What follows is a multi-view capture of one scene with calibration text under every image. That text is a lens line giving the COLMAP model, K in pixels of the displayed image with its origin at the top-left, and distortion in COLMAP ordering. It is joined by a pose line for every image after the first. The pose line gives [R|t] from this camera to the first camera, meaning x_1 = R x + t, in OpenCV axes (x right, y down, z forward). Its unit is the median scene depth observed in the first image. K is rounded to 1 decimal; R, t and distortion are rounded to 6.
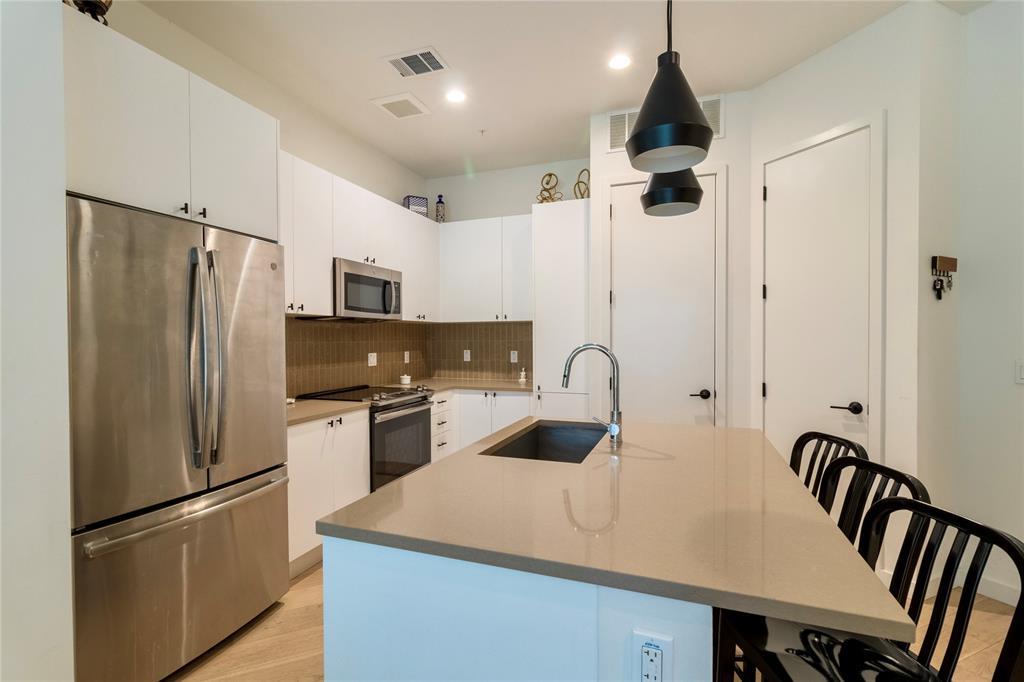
lens RADIAL K [[467.2, 0, 512.0], [0, 467.2, 341.0], [0, 0, 1]] dist [0.000081, 0.000482]
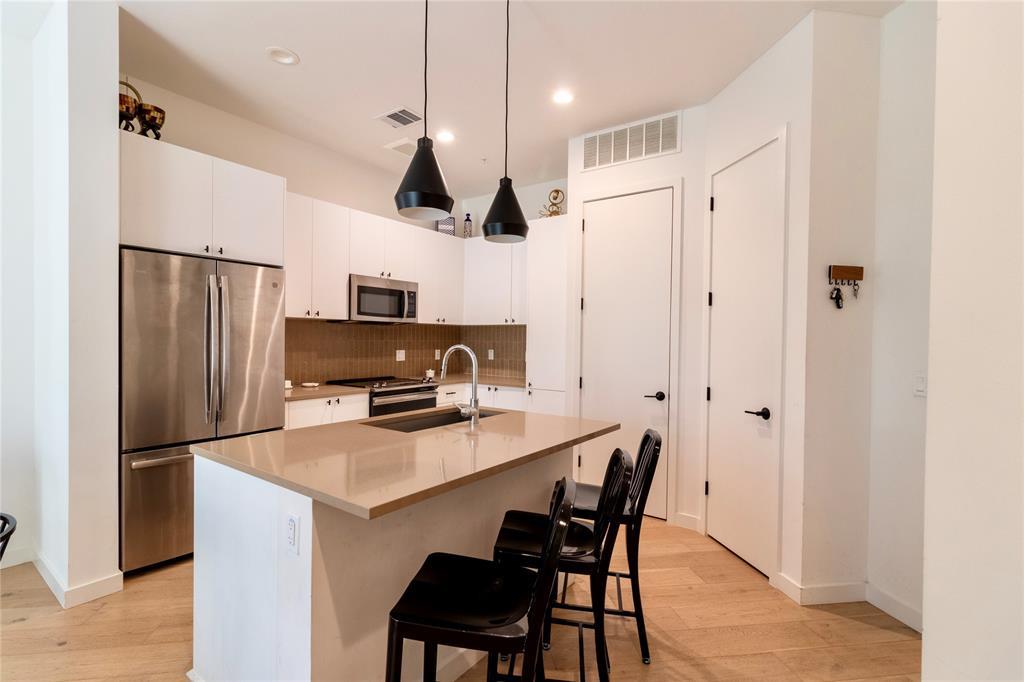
lens RADIAL K [[467.2, 0, 512.0], [0, 467.2, 341.0], [0, 0, 1]] dist [0.000081, 0.000482]
pose [[0.964890, 0.018023, -0.262033, 0.329556], [-0.018471, 0.999829, 0.000757, -0.004400], [0.262002, 0.004110, 0.965059, -0.096375]]
